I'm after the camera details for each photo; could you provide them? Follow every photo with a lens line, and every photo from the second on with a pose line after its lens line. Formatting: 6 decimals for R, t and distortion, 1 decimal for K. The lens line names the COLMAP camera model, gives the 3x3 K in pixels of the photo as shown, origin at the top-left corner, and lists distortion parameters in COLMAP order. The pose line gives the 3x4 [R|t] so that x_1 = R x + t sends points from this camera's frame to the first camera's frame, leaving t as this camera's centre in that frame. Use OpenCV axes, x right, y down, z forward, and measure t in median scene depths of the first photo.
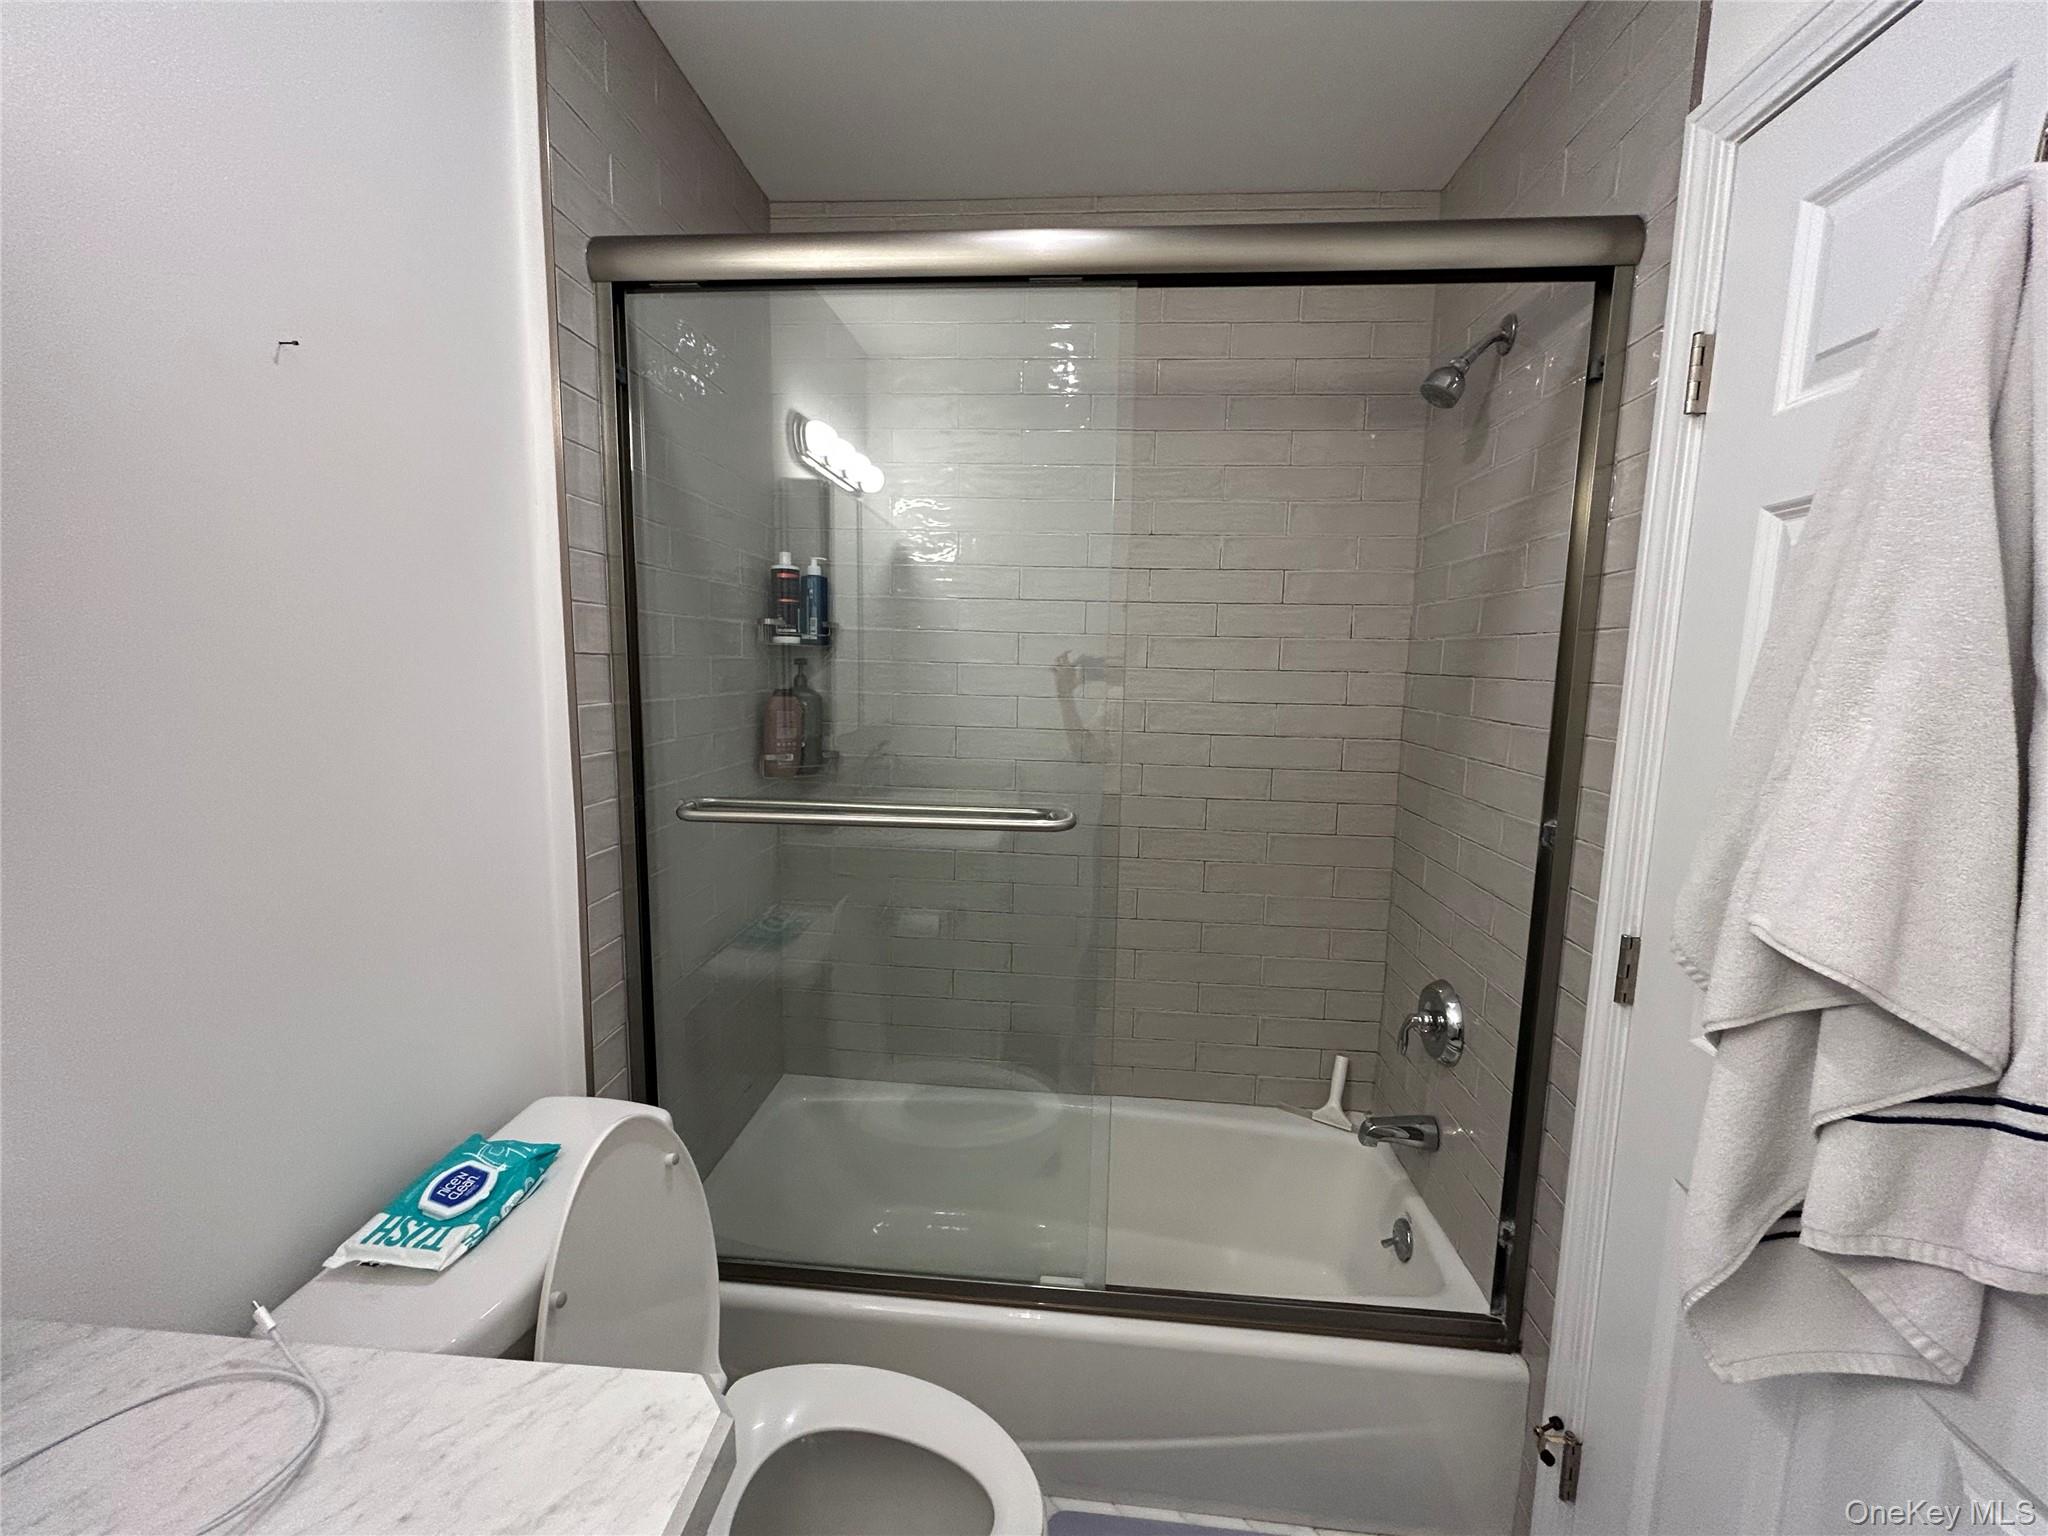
lens RADIAL K [[827.6, 0, 1021.3], [0, 827.6, 765.7], [0, 0, 1]] dist [-0.002501, -0.000250]
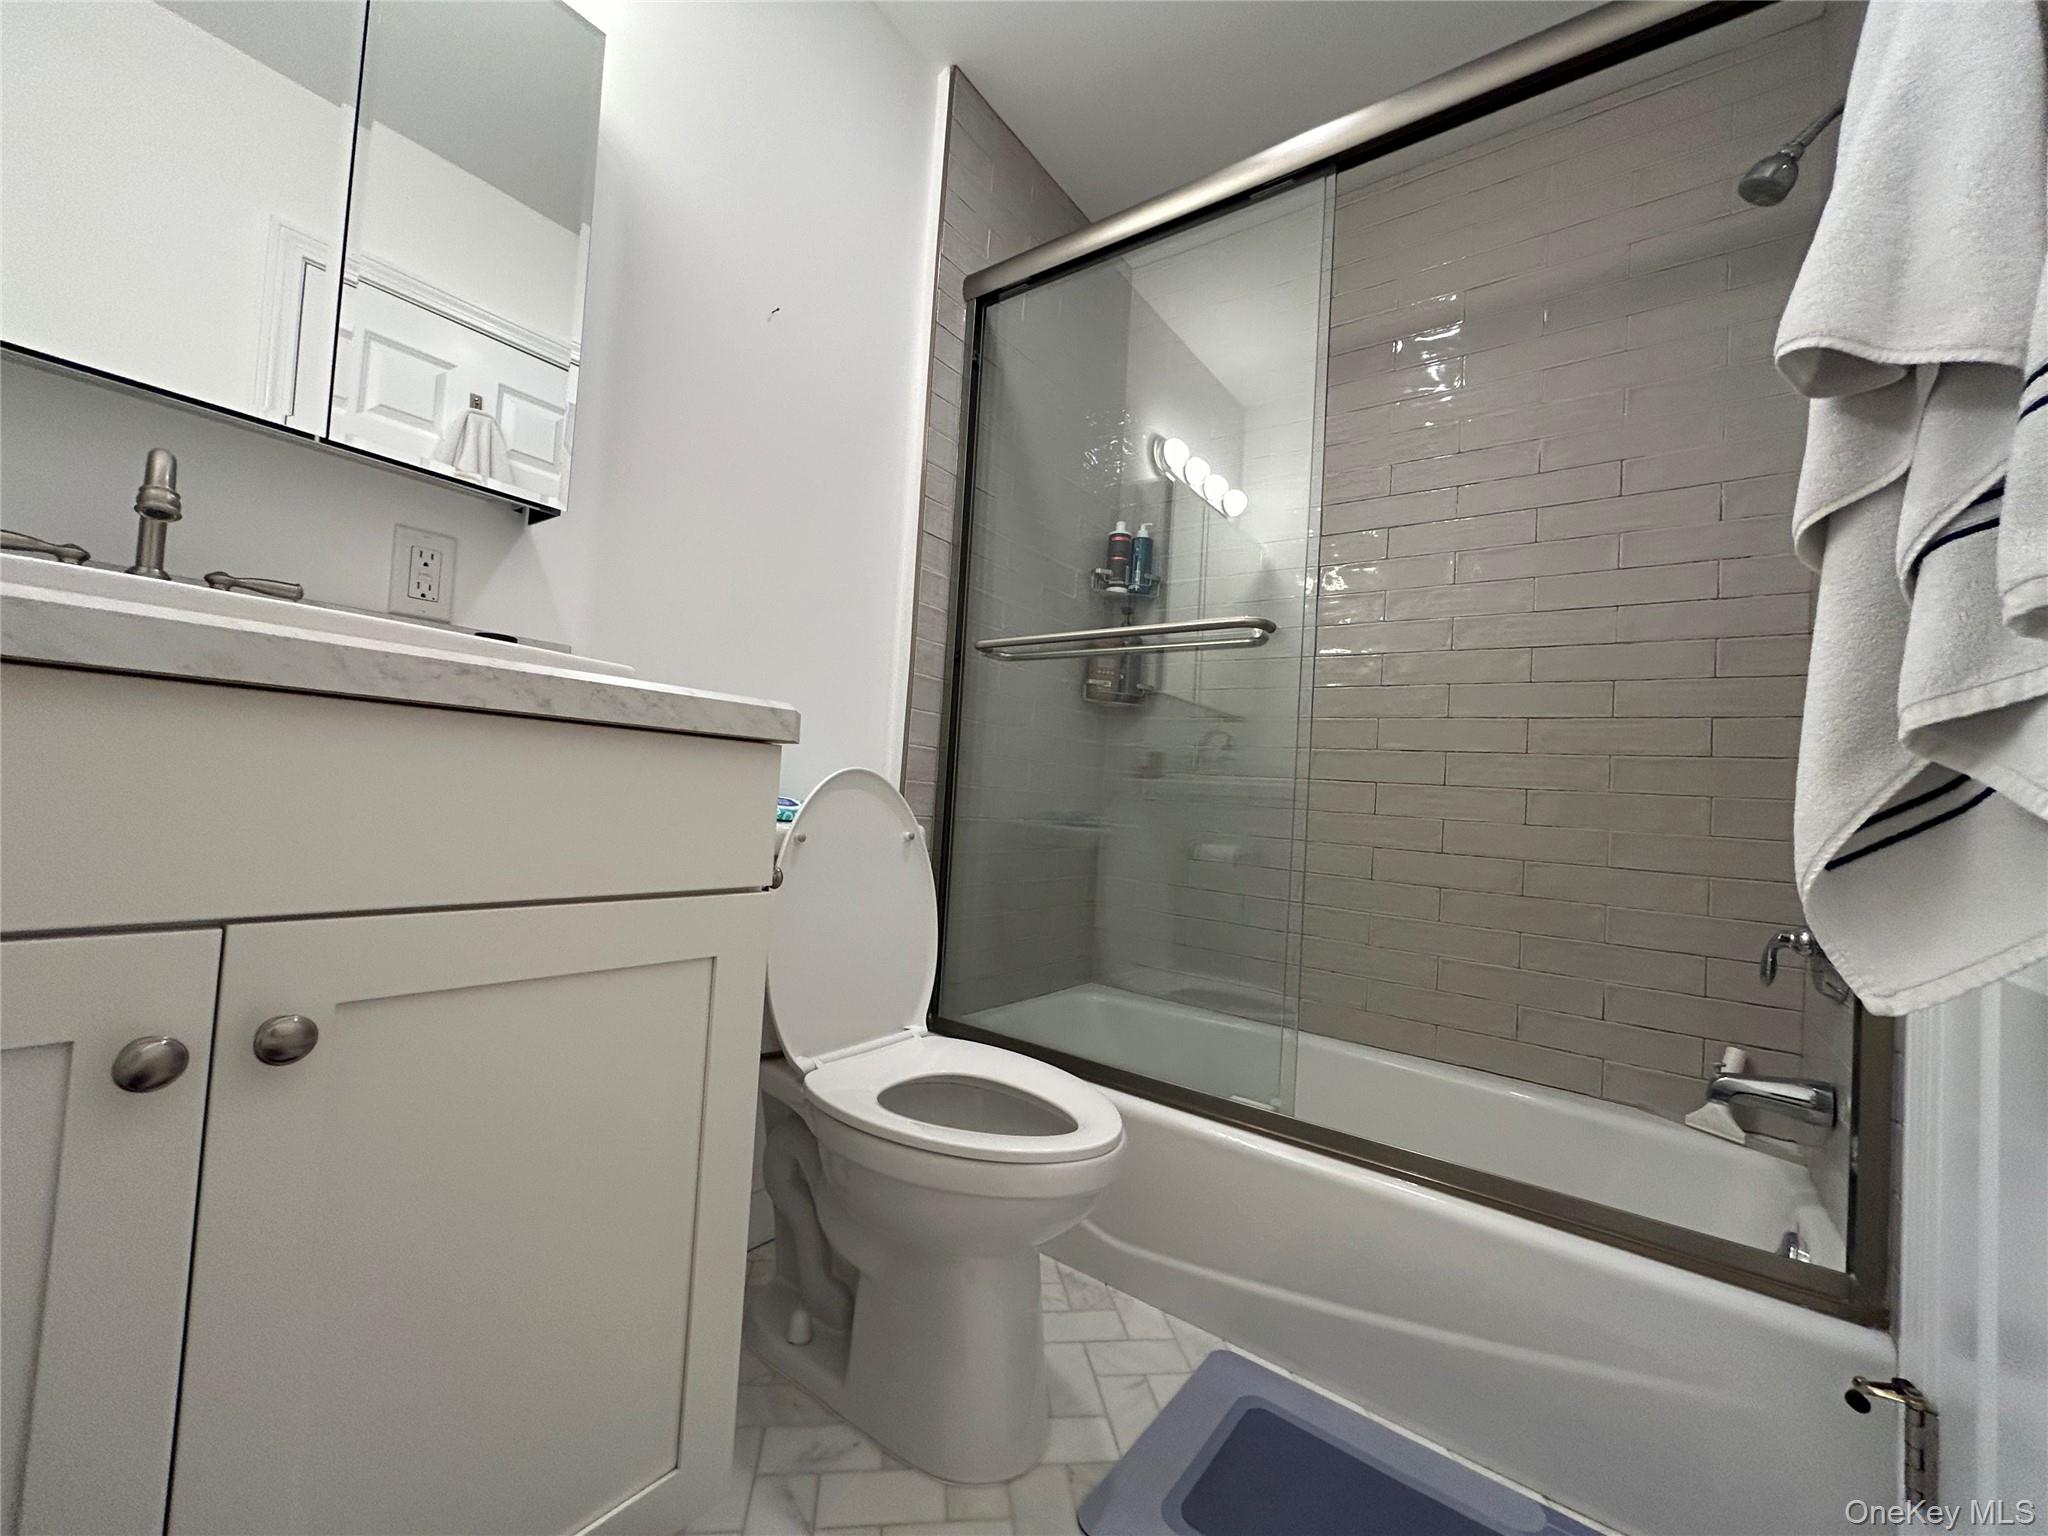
lens RADIAL K [[827.6, 0, 1021.3], [0, 827.6, 765.7], [0, 0, 1]] dist [-0.002501, -0.000250]
pose [[0.846658, 0.013625, -0.531962, 0.244932], [-0.112397, 0.981697, -0.153744, 0.301484], [0.520131, 0.189960, 0.832694, -0.026975]]
